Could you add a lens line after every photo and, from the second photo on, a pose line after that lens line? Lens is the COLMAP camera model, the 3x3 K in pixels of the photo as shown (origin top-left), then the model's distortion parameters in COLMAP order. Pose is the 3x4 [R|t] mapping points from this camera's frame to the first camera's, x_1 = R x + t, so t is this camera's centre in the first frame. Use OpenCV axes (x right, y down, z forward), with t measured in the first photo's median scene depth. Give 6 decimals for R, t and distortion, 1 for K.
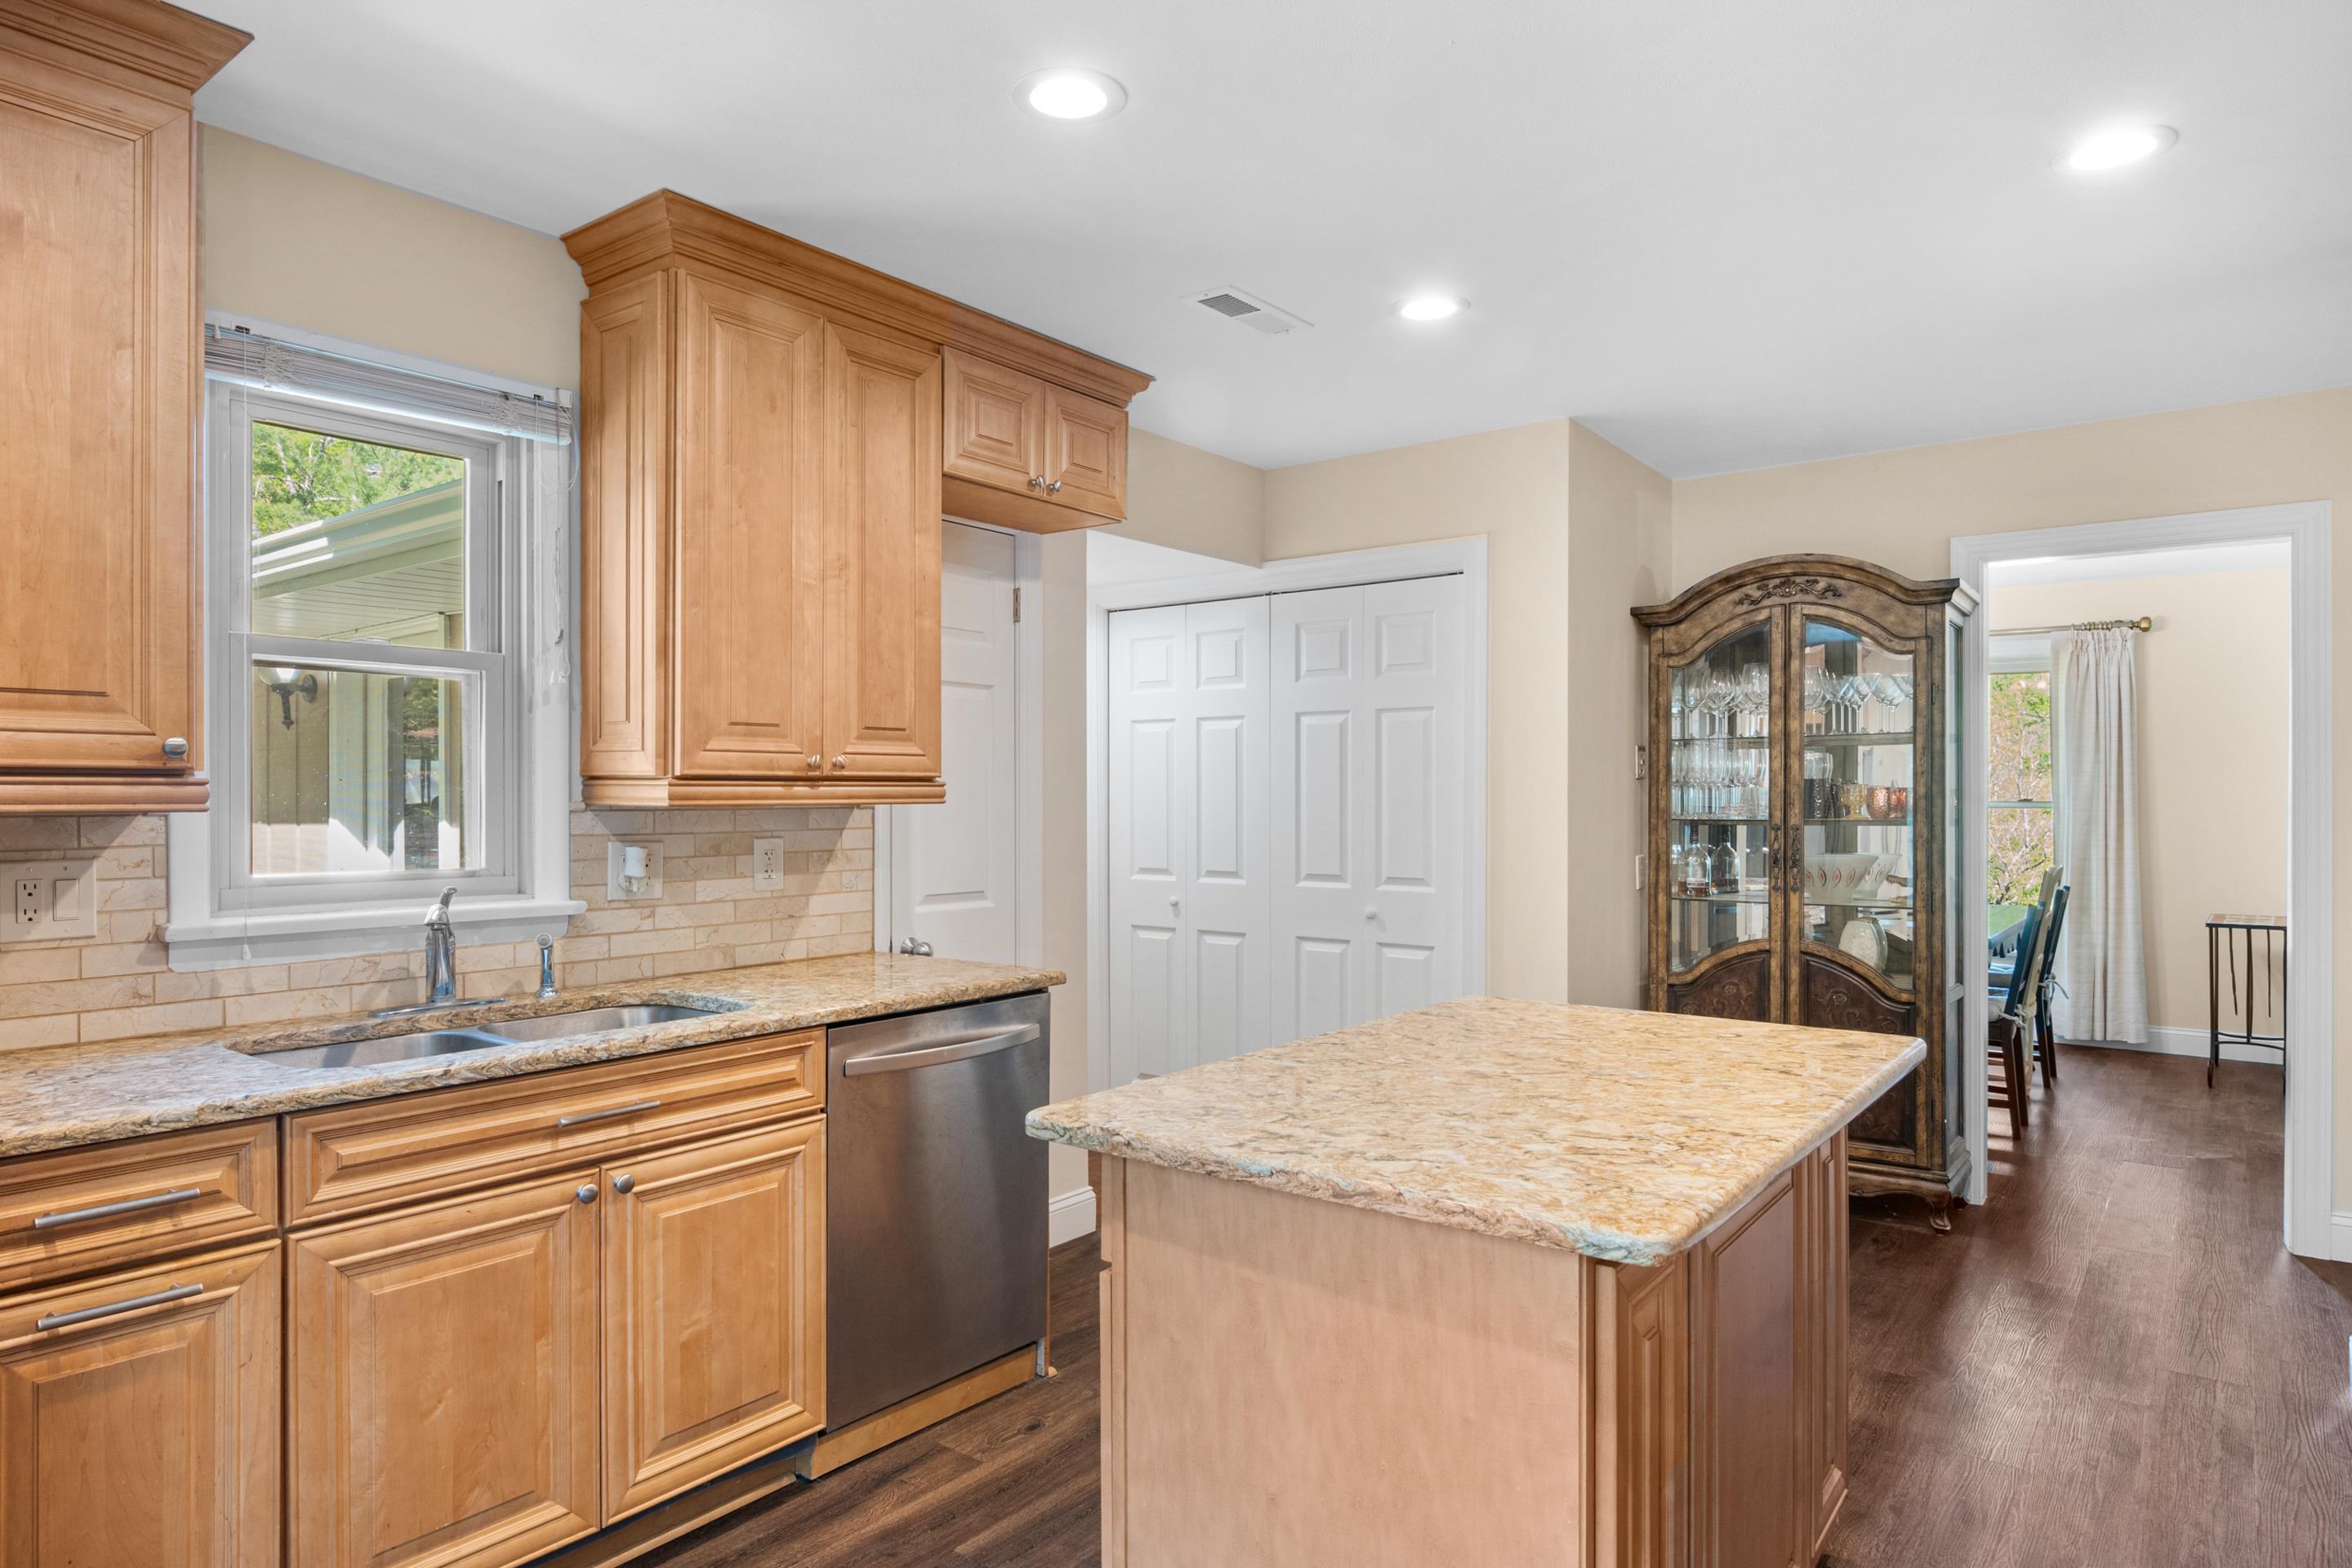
lens RADIAL K [[1375.3, 0, 1160.7], [0, 1375.3, 790.6], [0, 0, 1]] dist [0.001662, -0.003747]
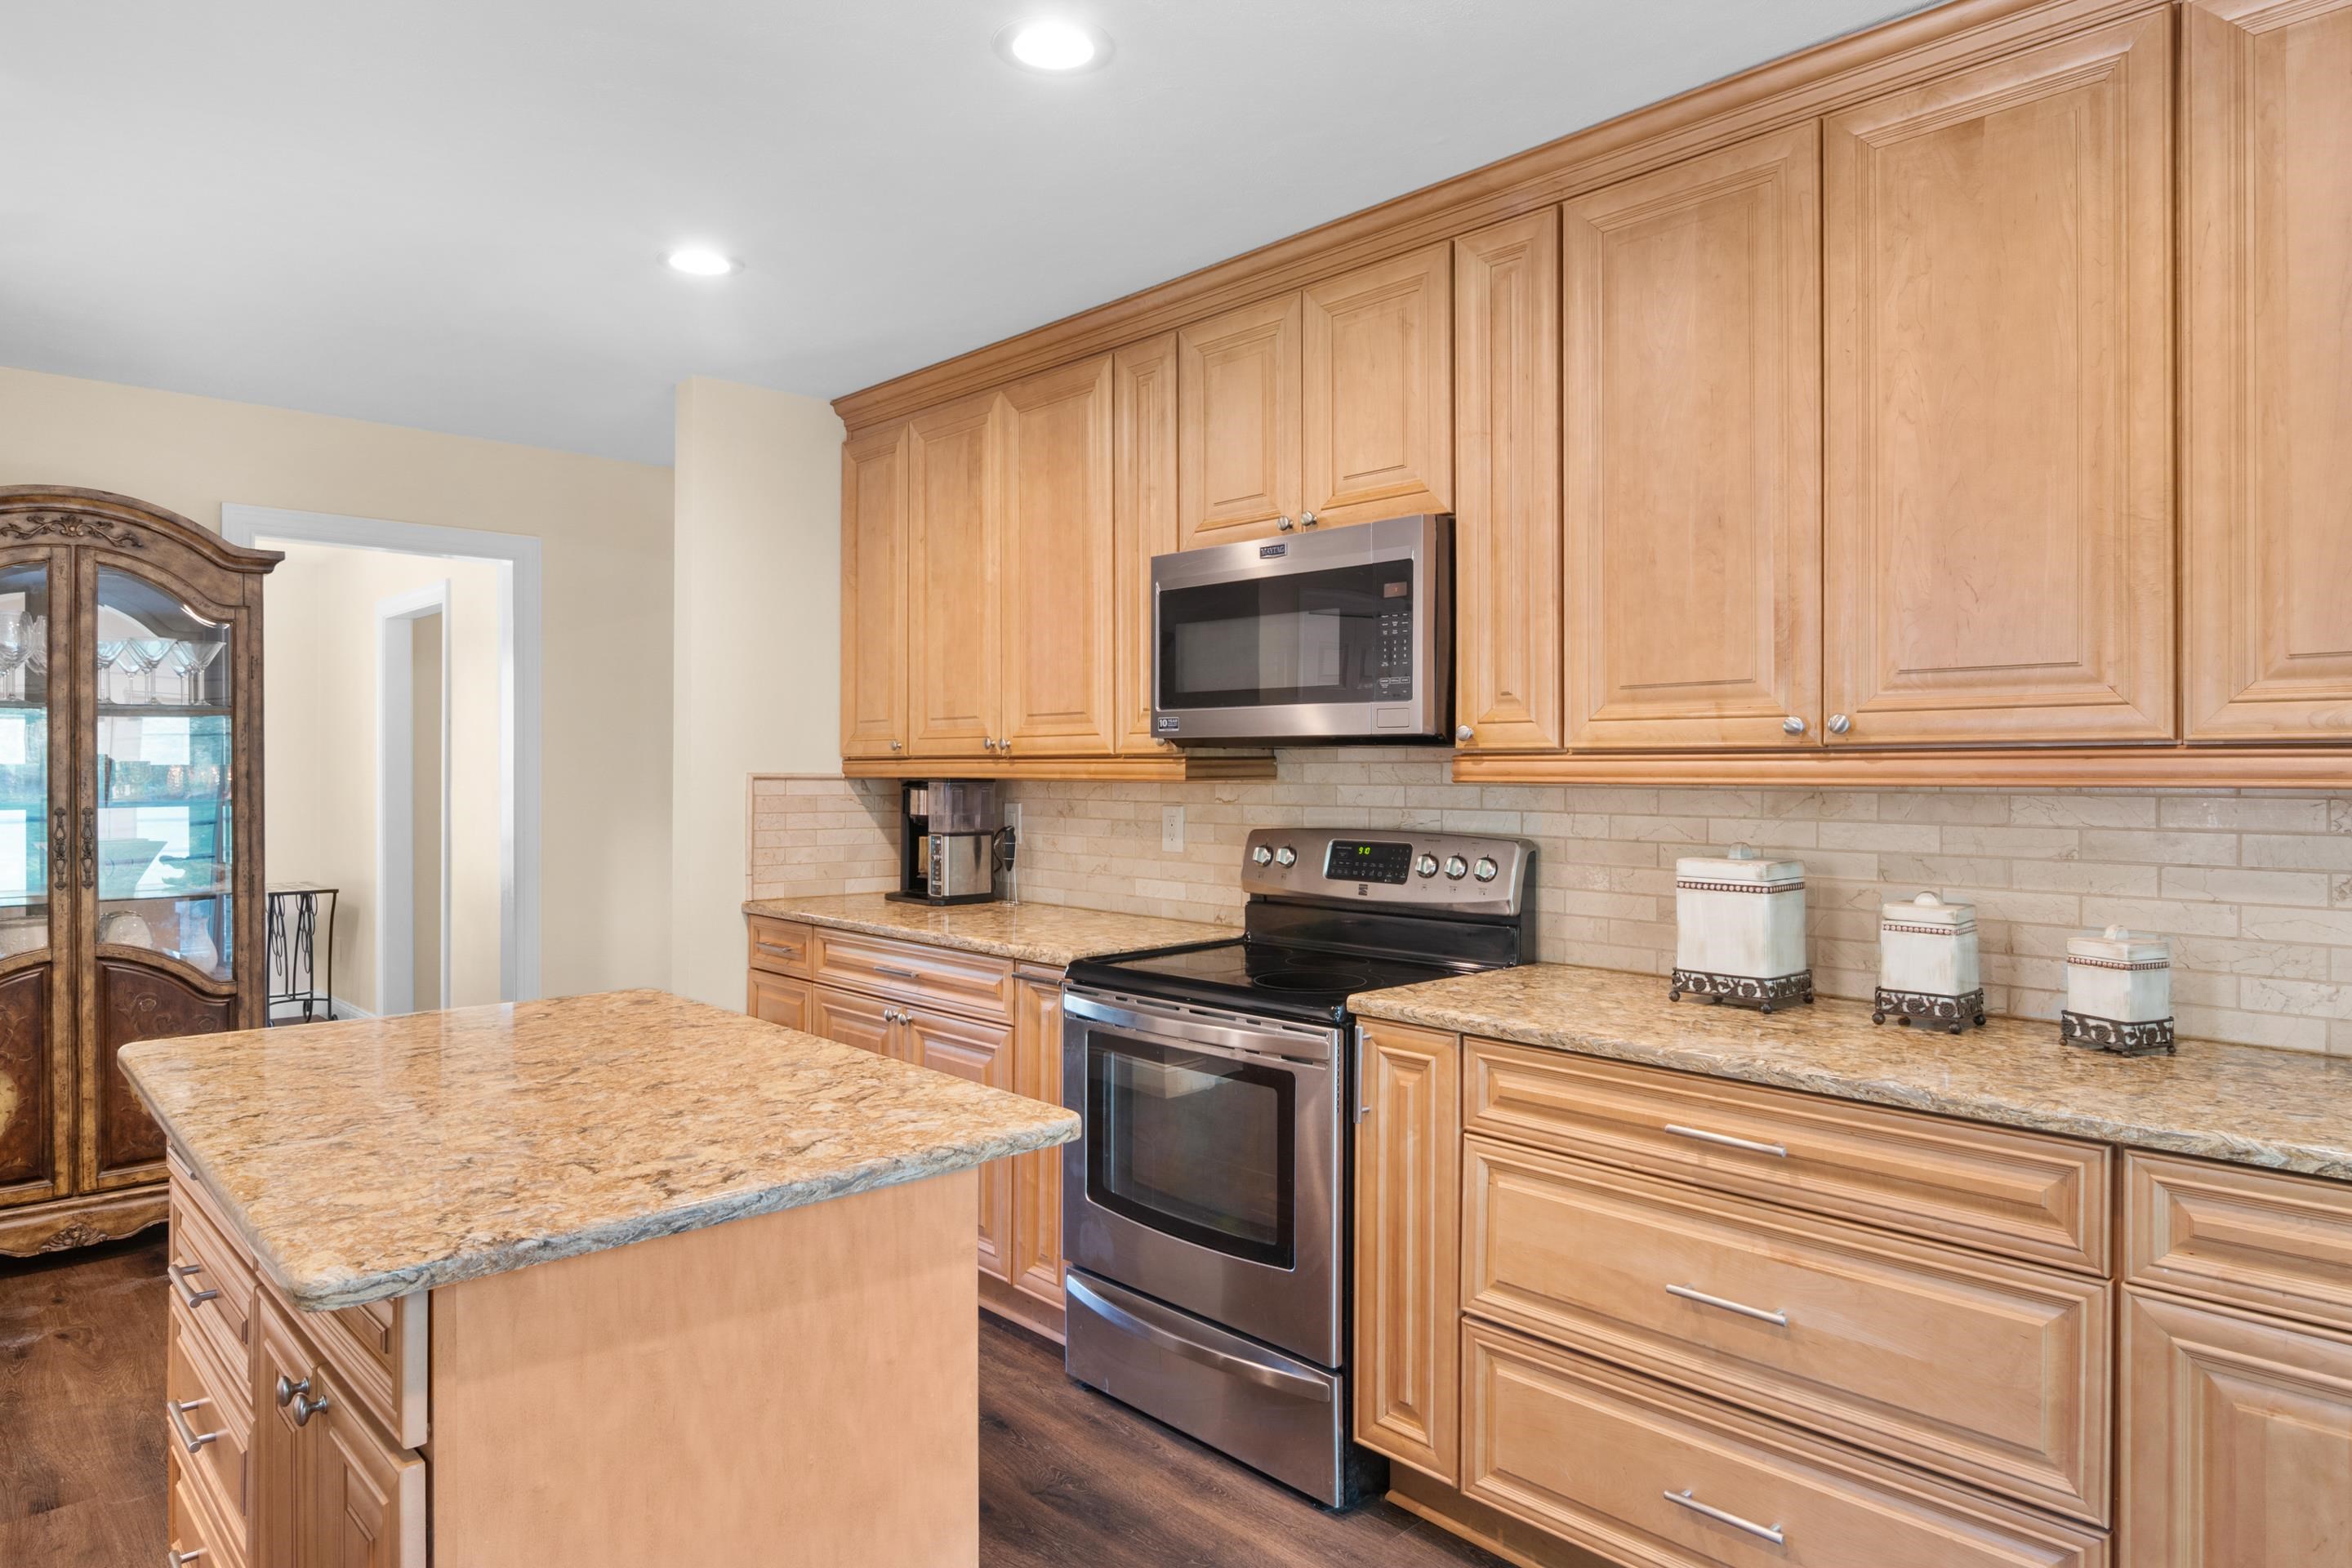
lens RADIAL K [[1388.5, 0, 1170.5], [0, 1388.5, 765.5], [0, 0, 1]] dist [0.004750, -0.016664]
pose [[0.155950, 0.004336, 0.987755, -0.433602], [-0.004077, 0.999985, -0.003746, -0.001761], [-0.987757, -0.003443, 0.155965, 0.329157]]
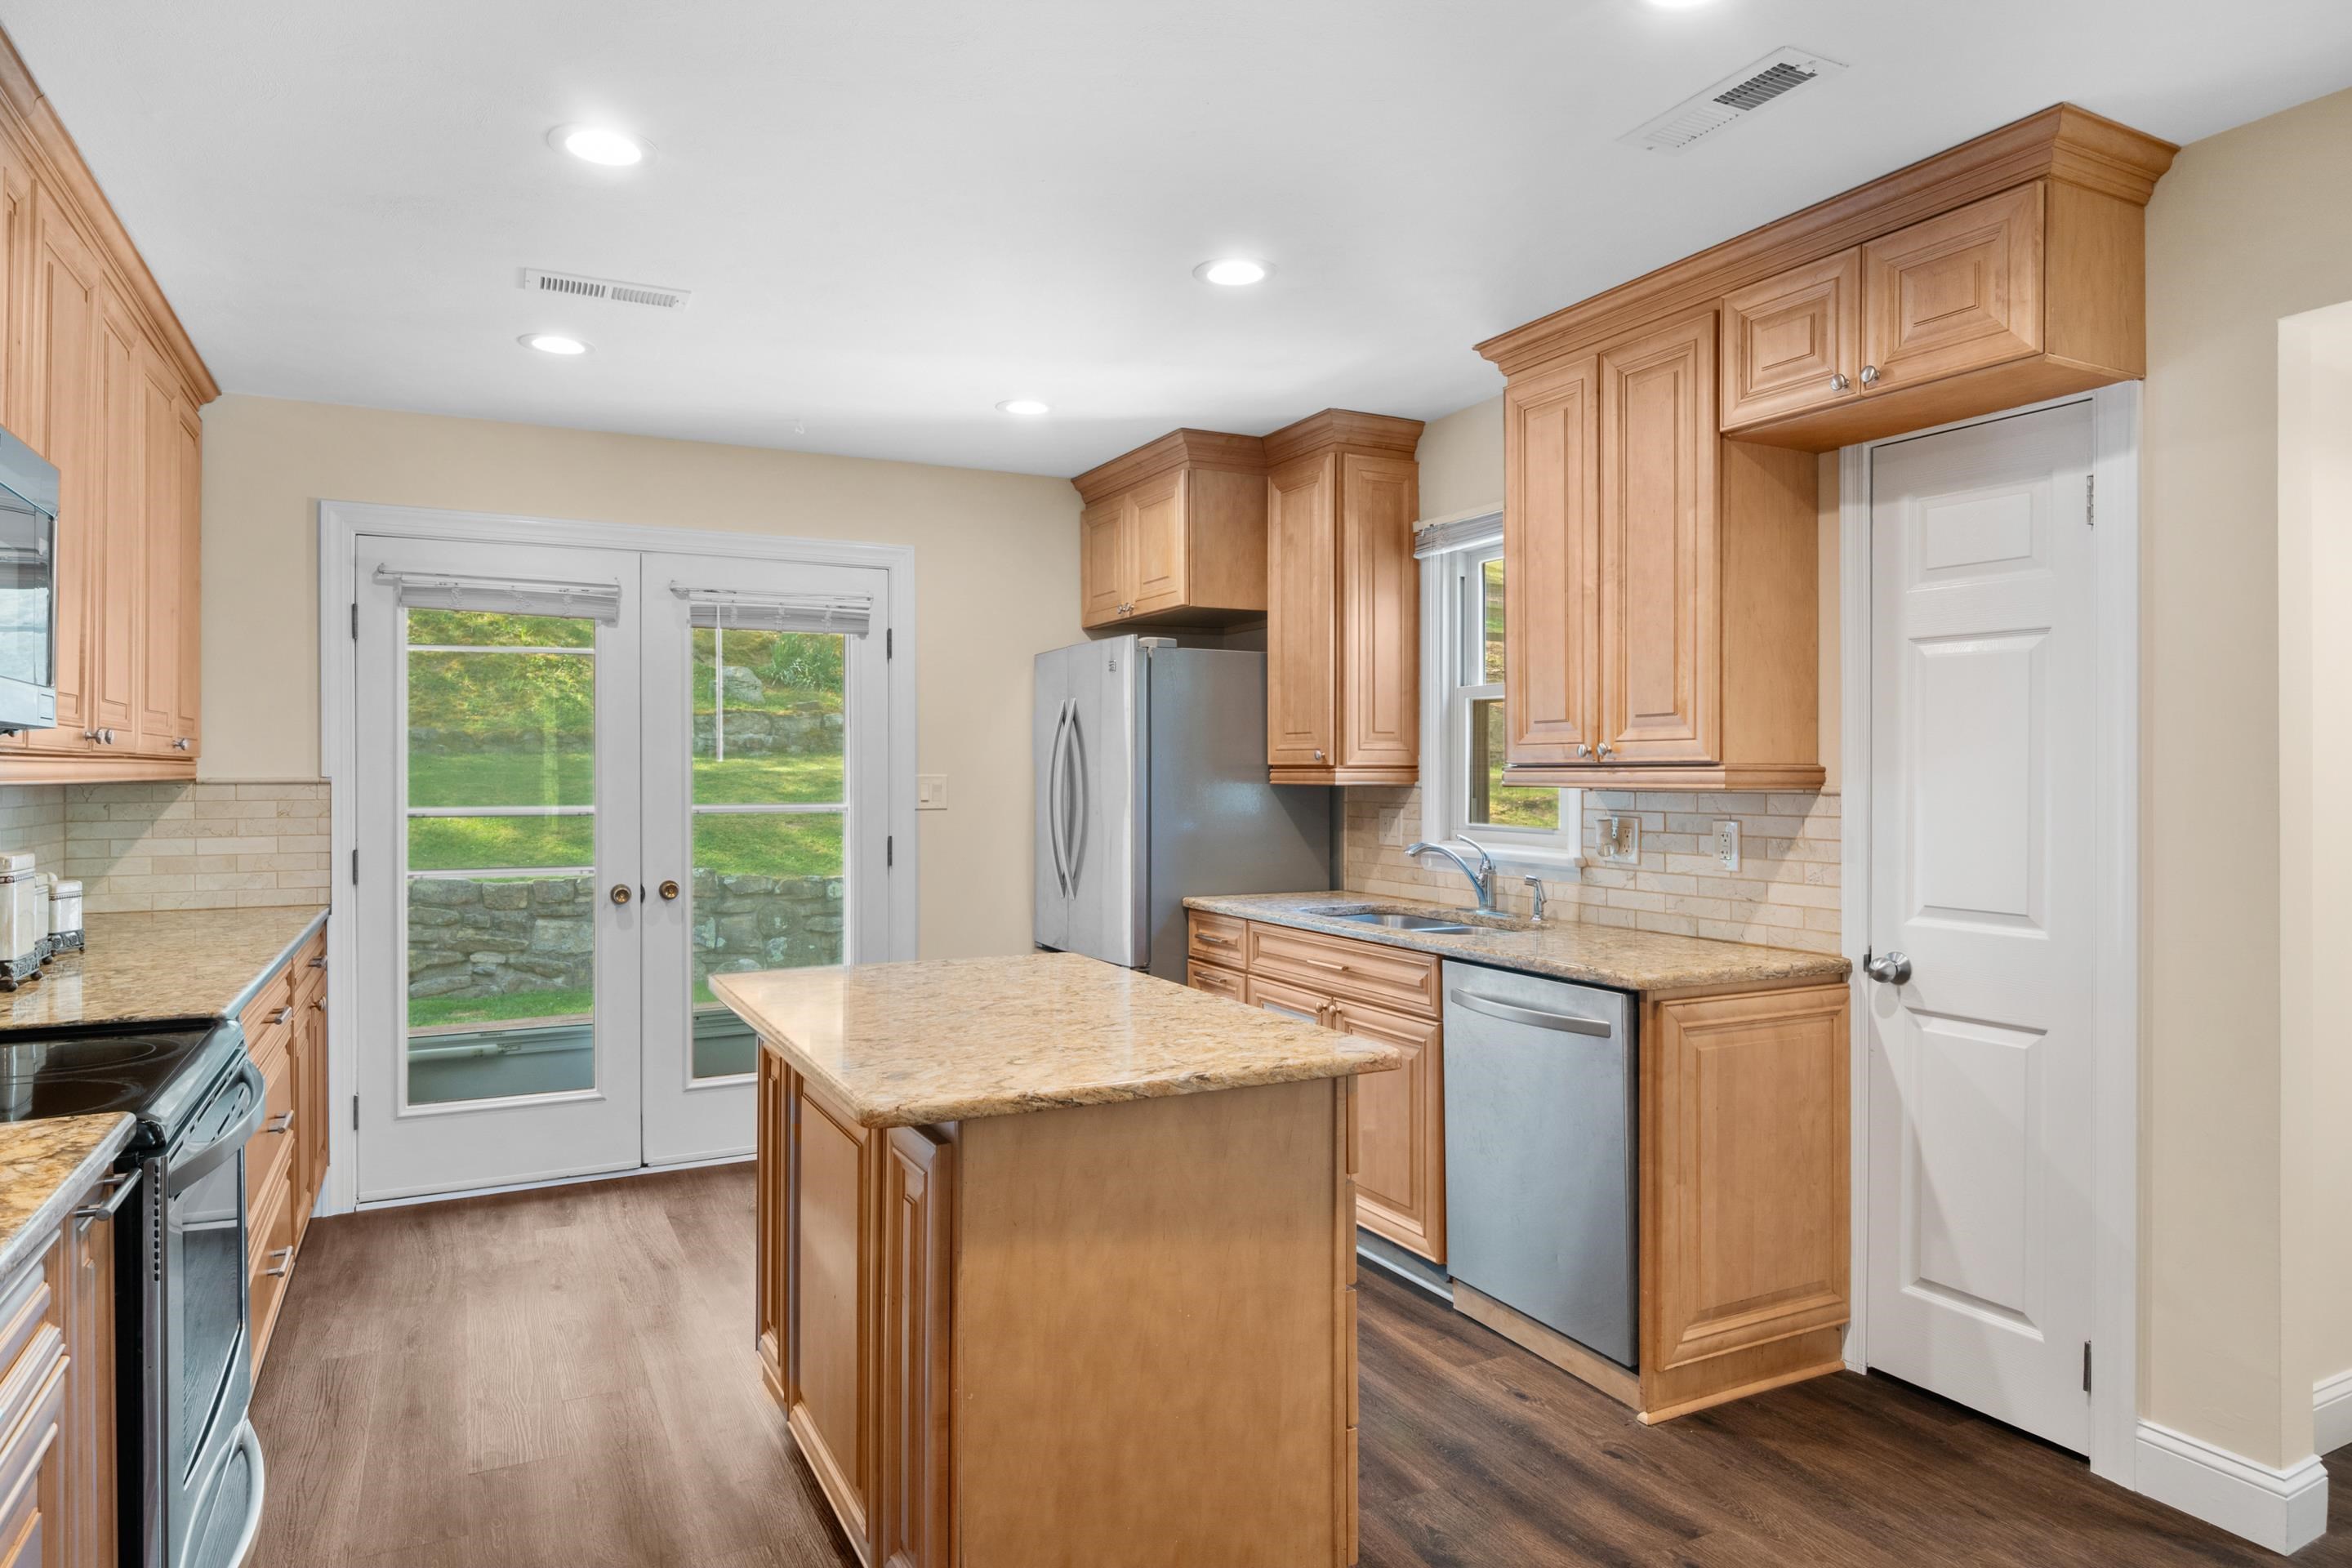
lens RADIAL K [[1388.5, 0, 1170.5], [0, 1388.5, 765.5], [0, 0, 1]] dist [0.004750, -0.016664]
pose [[-0.416881, -0.004754, -0.908948, 0.972366], [0.000281, 0.999986, -0.005359, -0.002213], [0.908961, -0.002490, -0.416874, 1.208658]]
